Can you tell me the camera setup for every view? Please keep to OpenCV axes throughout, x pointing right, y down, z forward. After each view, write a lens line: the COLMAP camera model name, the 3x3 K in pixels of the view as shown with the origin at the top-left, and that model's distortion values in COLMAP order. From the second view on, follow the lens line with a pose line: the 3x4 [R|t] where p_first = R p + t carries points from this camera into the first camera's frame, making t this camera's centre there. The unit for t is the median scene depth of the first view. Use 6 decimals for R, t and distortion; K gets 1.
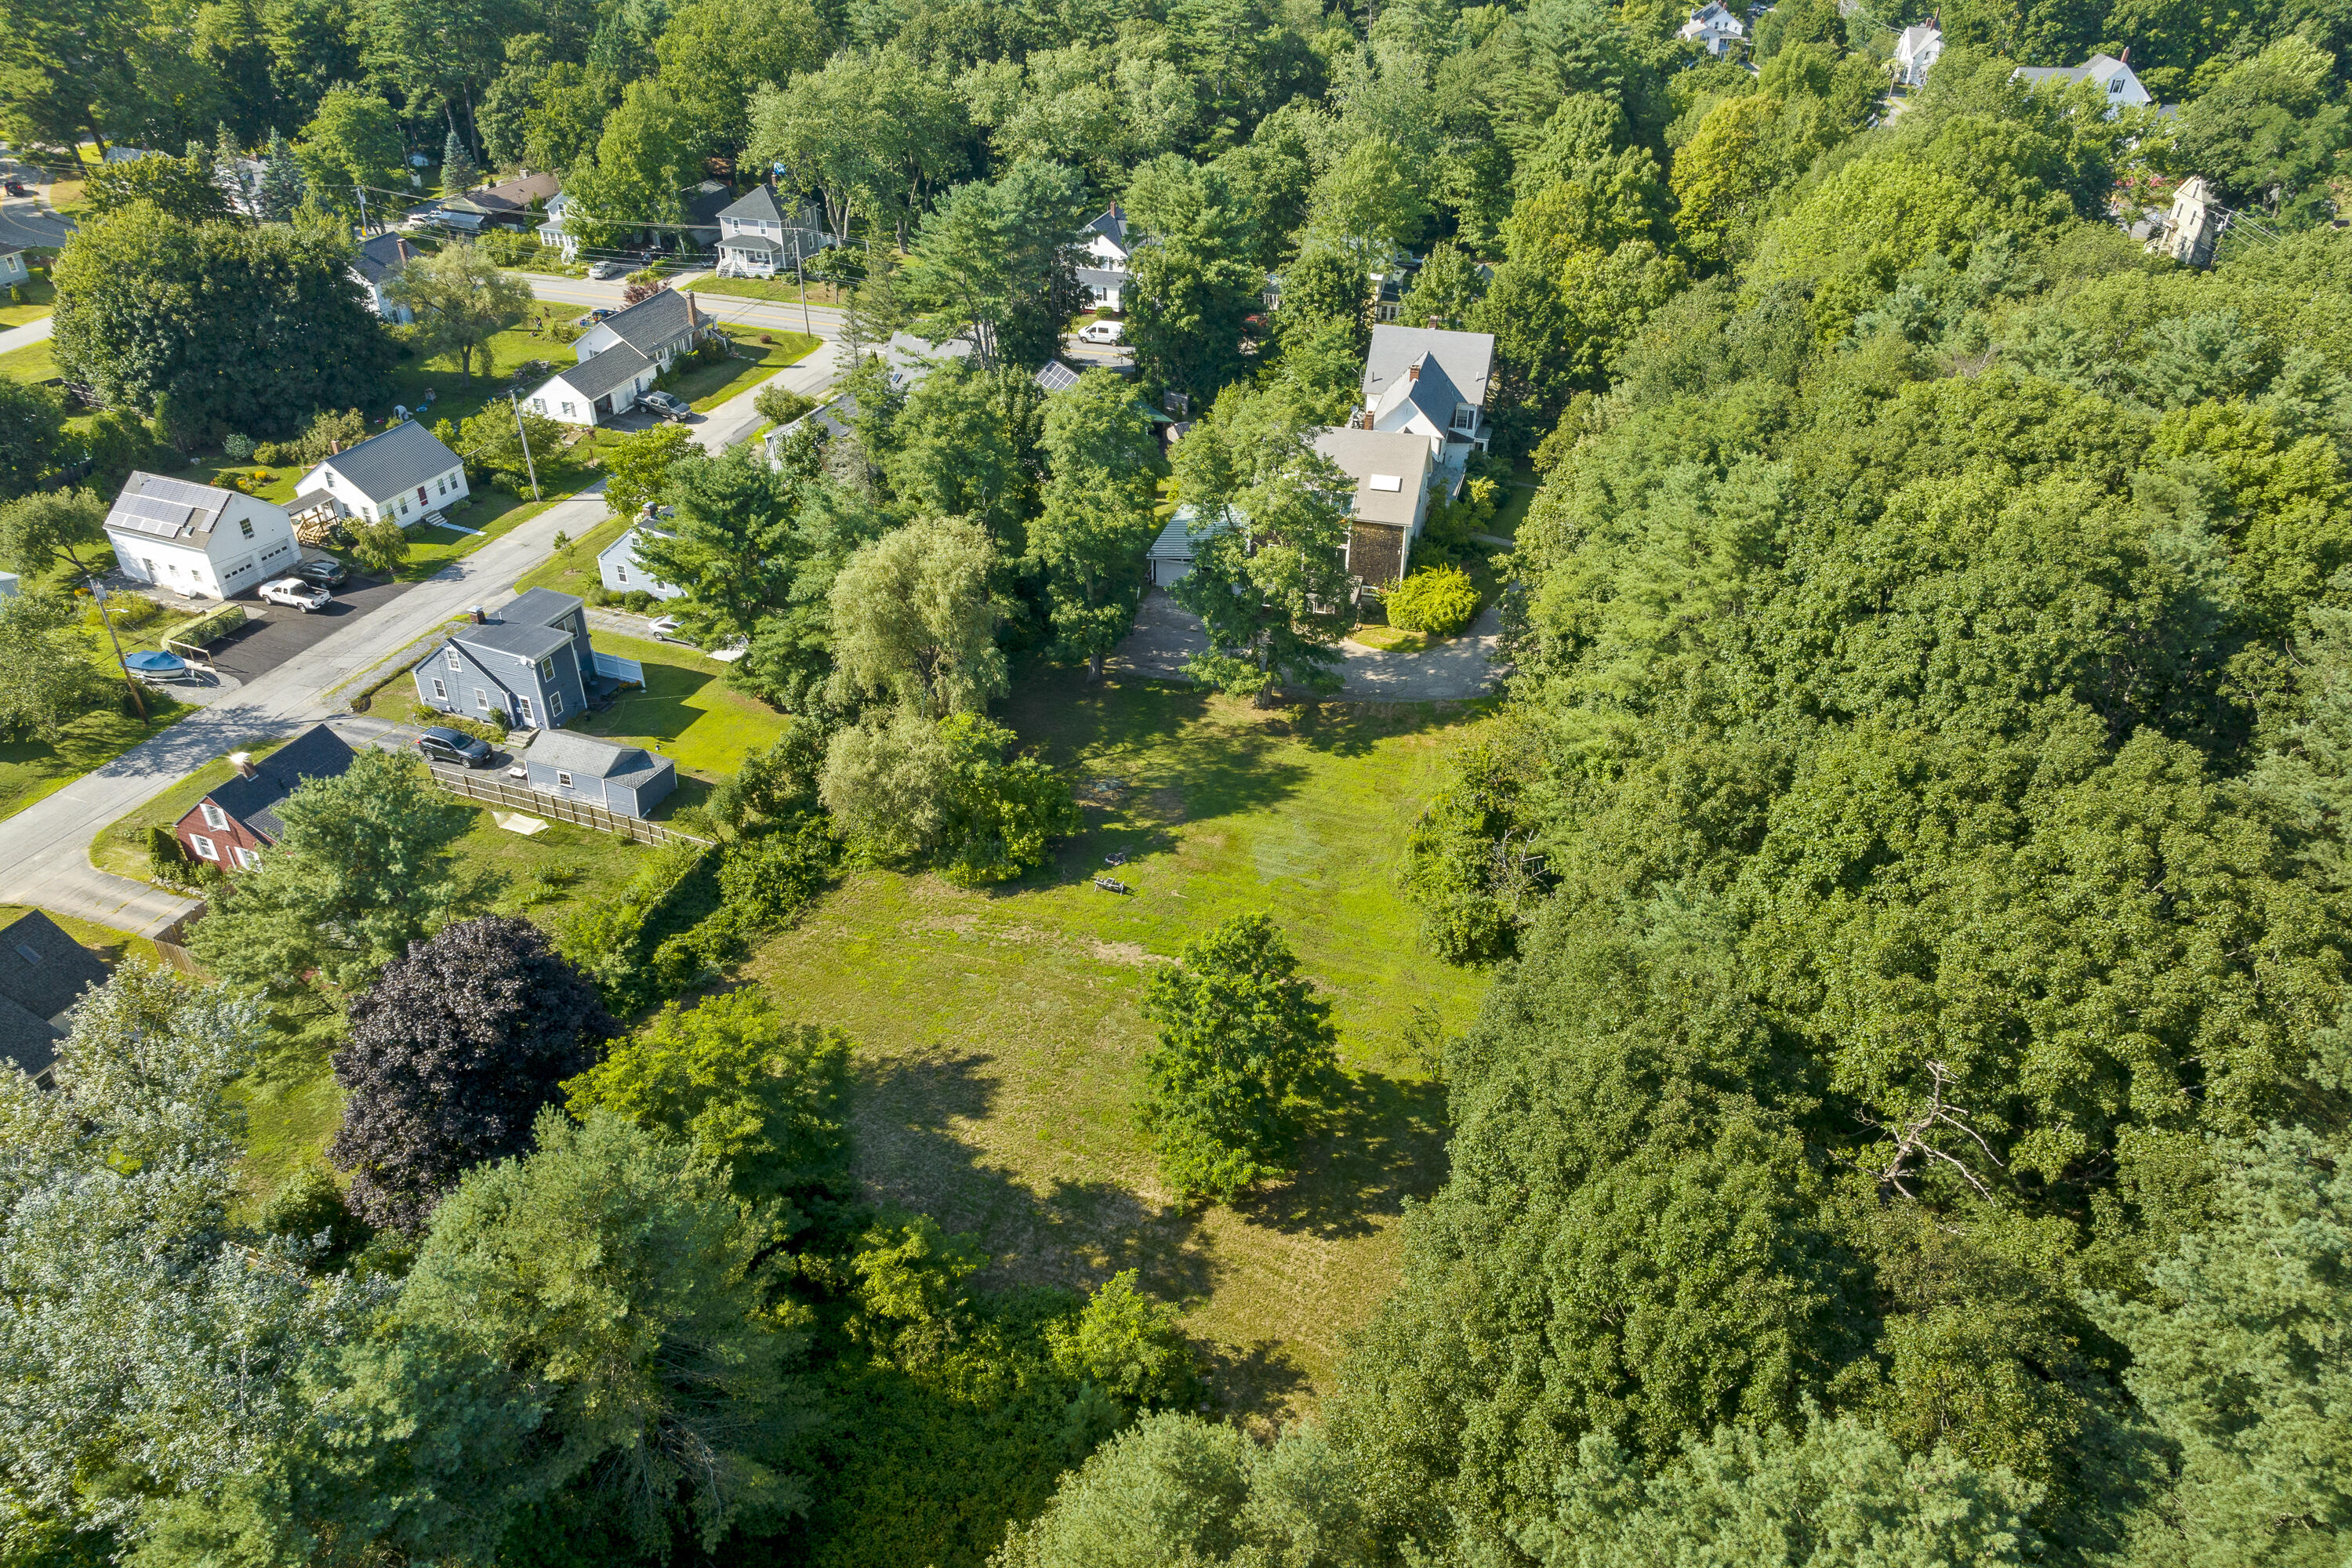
lens RADIAL K [[1638.3, 0, 1165.5], [0, 1638.3, 785.8], [0, 0, 1]] dist [0.005554, 0.002563]
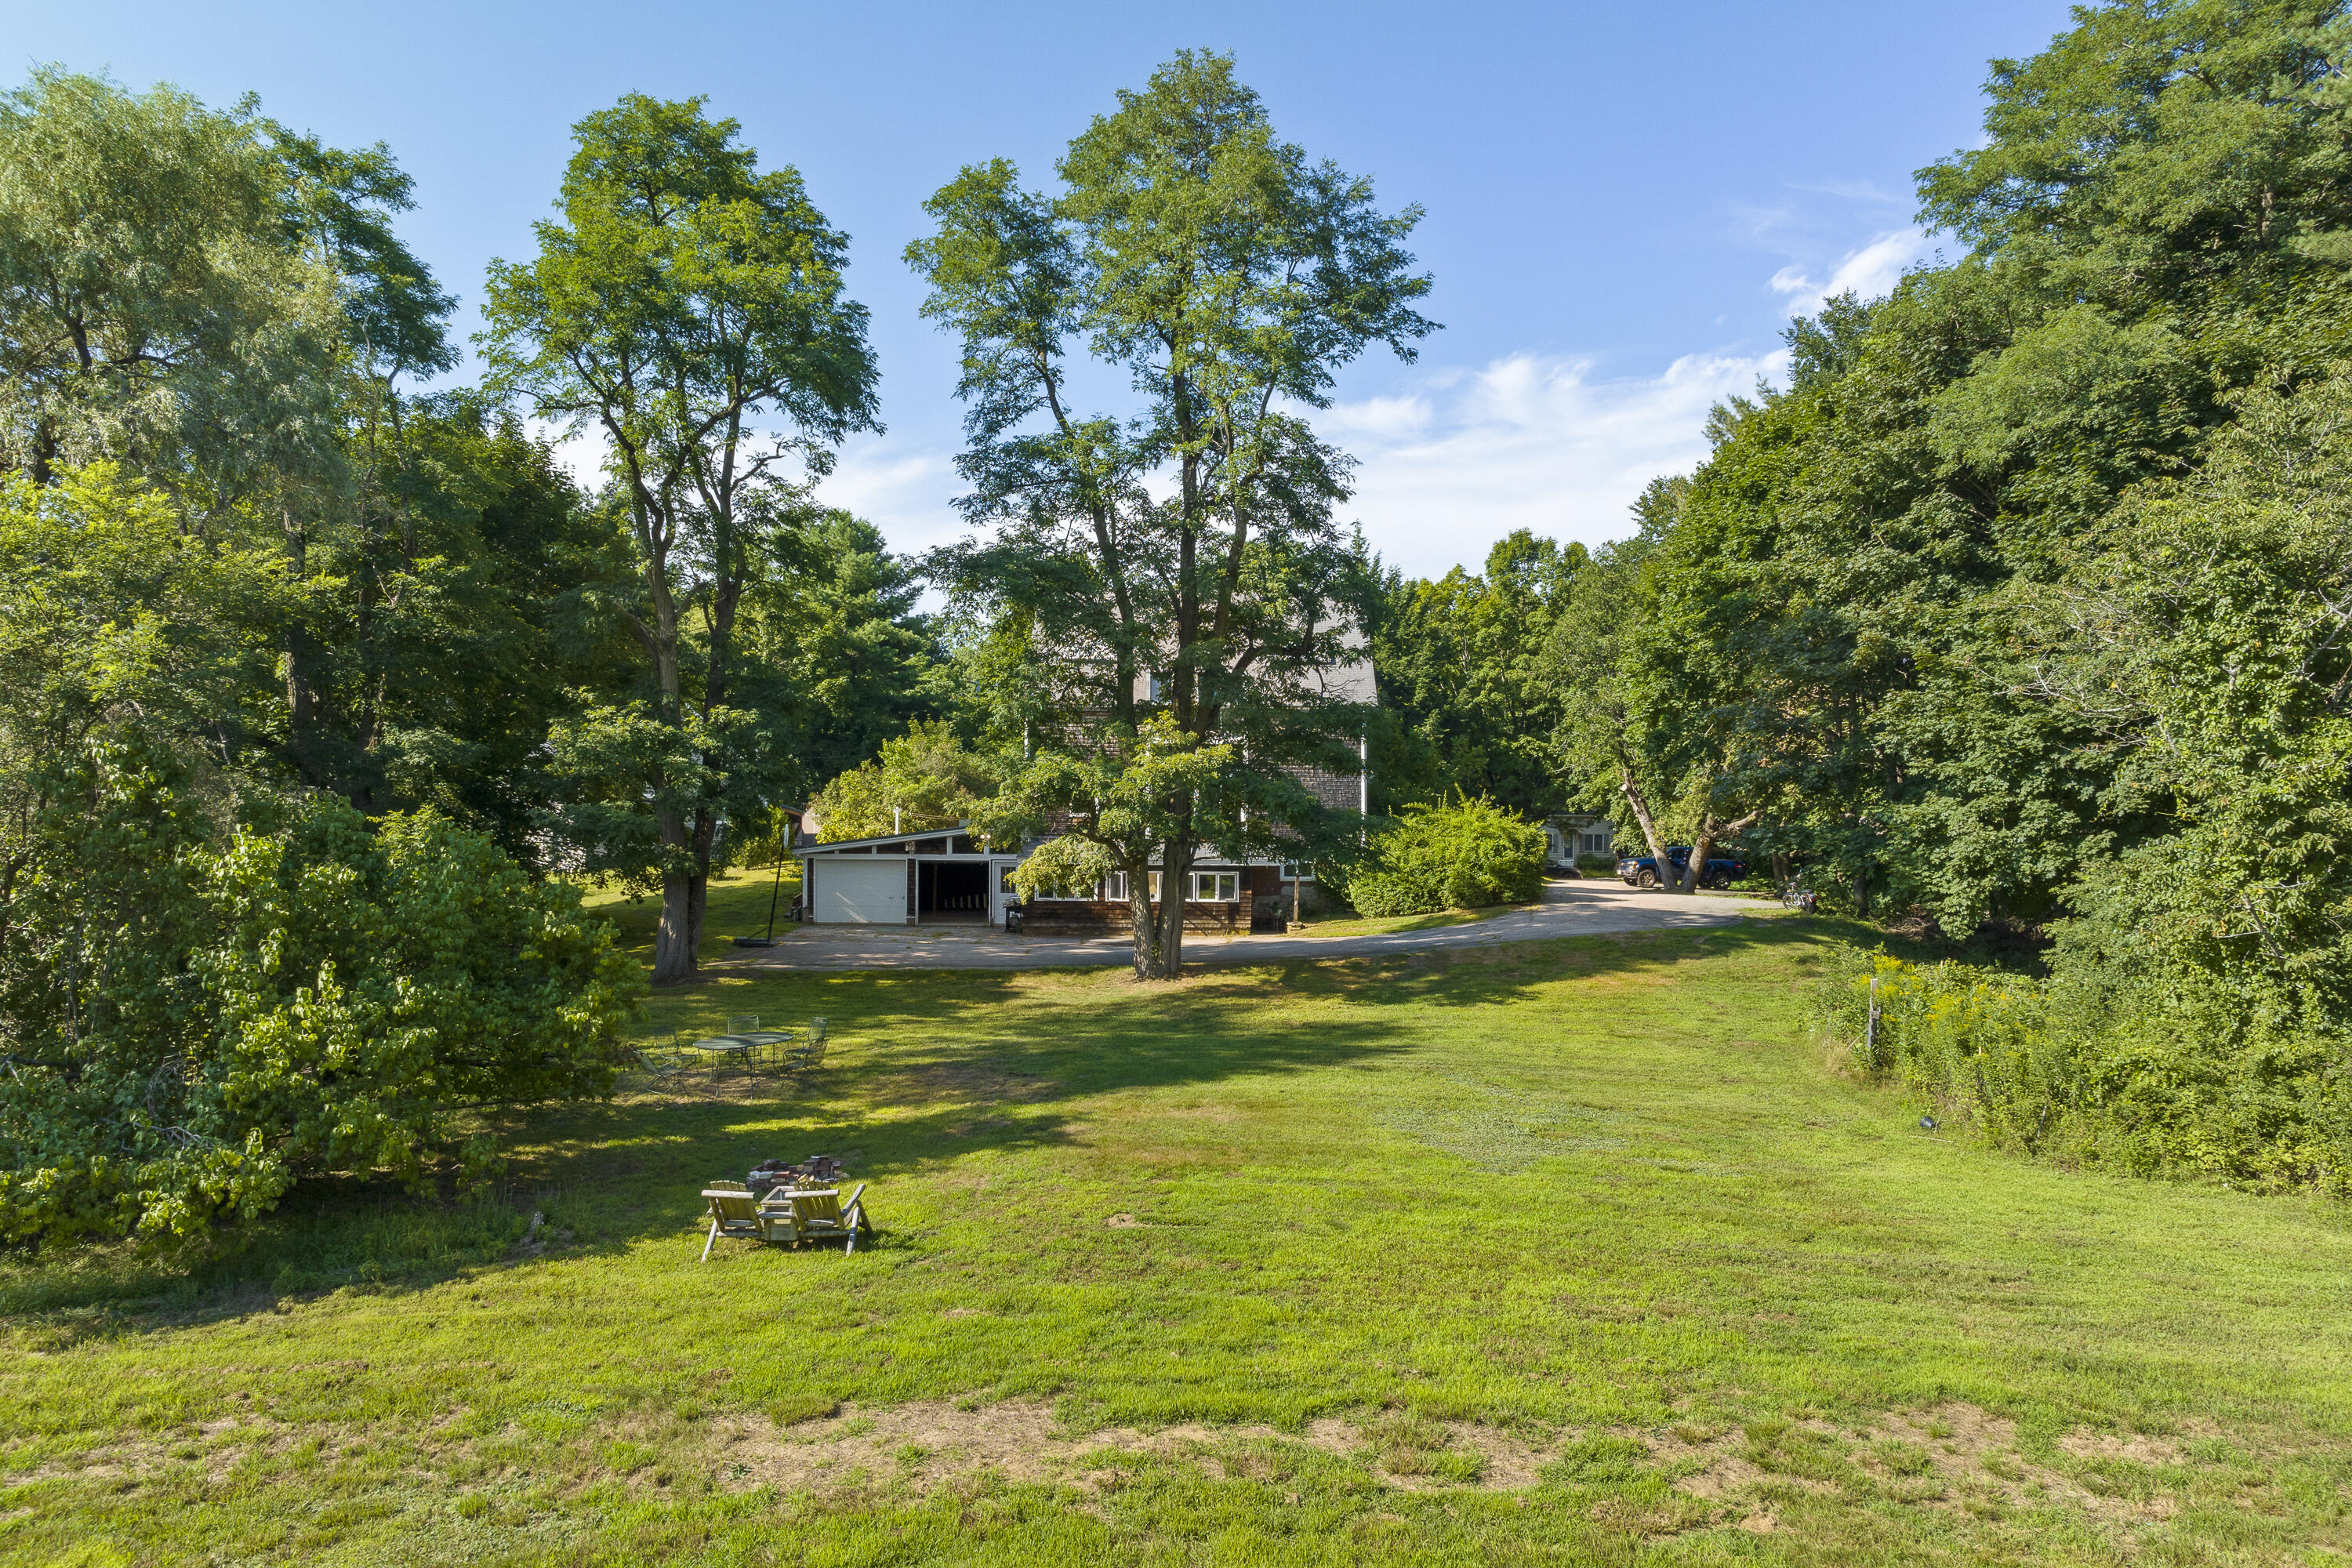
lens RADIAL K [[1638.3, 0, 1165.5], [0, 1638.3, 785.8], [0, 0, 1]] dist [0.005554, 0.002563]
pose [[0.964664, 0.002969, 0.263467, -0.037533], [0.141633, 0.837340, -0.528016, 0.112934], [-0.222179, 0.546674, 0.807332, 0.721253]]
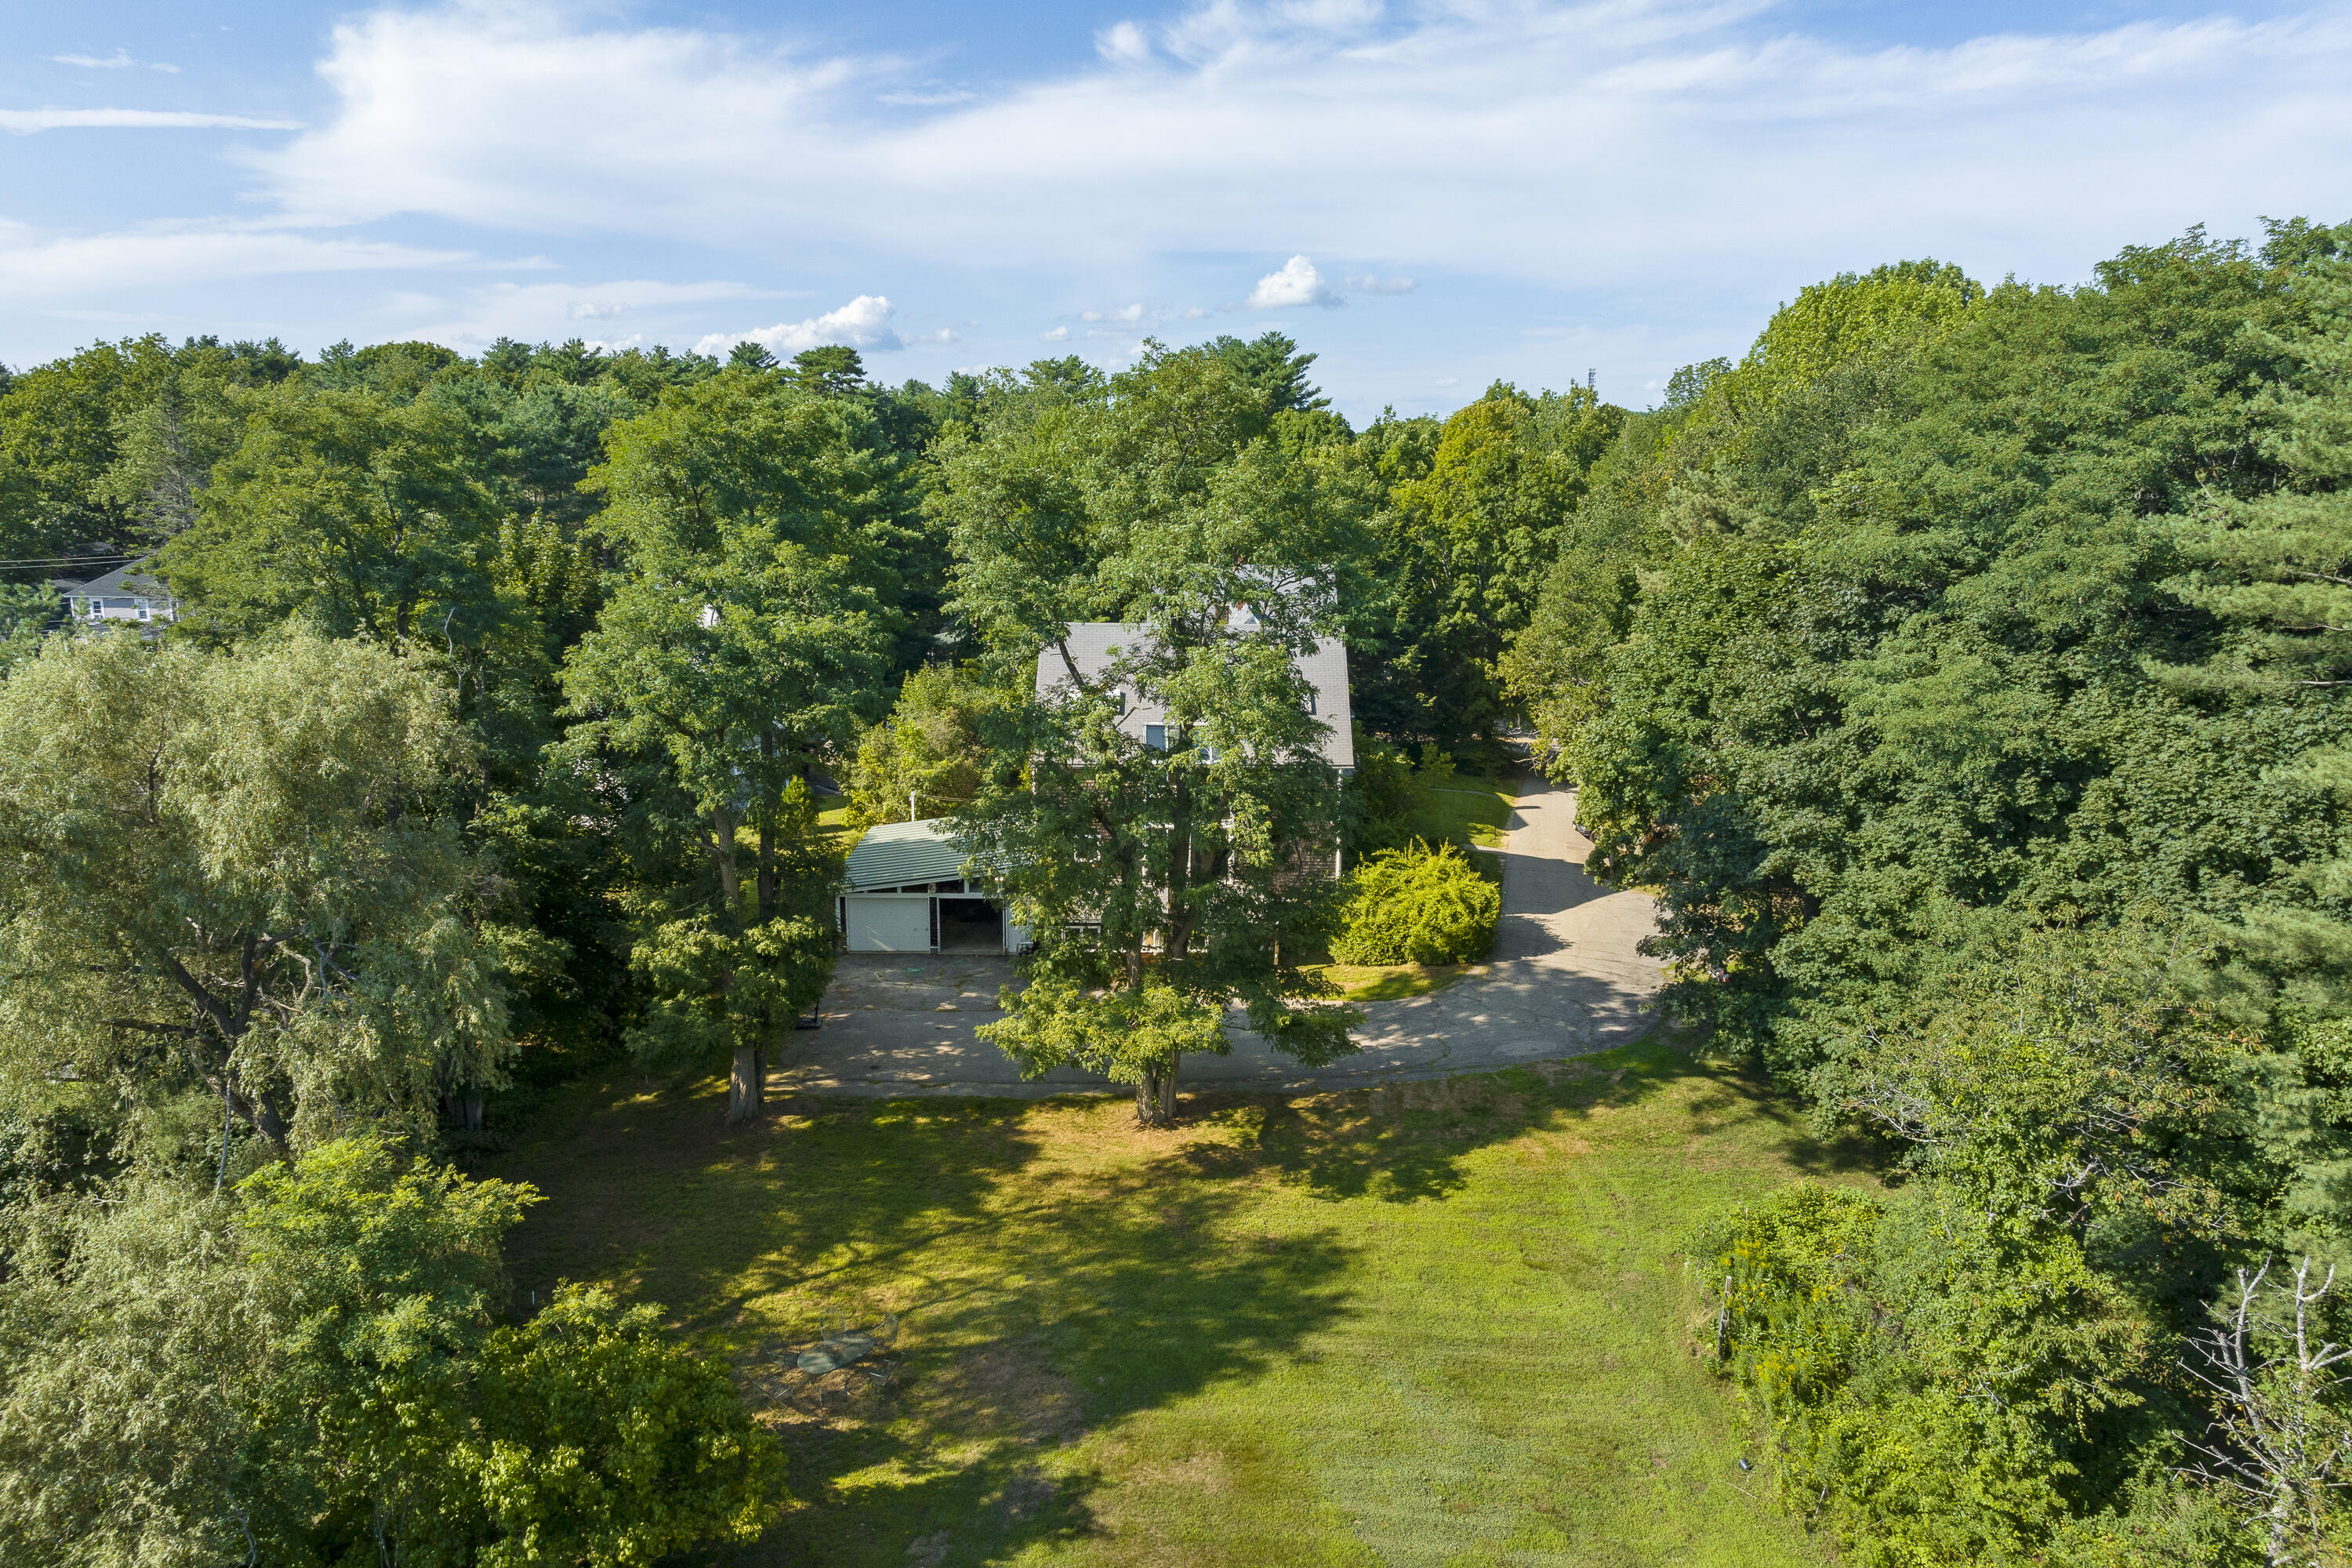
lens RADIAL K [[1629.6, 0, 1171.8], [0, 1629.6, 793.4], [0, 0, 1]] dist [0.002208, -0.002790]
pose [[0.961164, -0.056794, 0.270071, -0.051054], [0.147874, 0.932246, -0.330227, 0.012982], [-0.233018, 0.357339, 0.904440, 0.614030]]
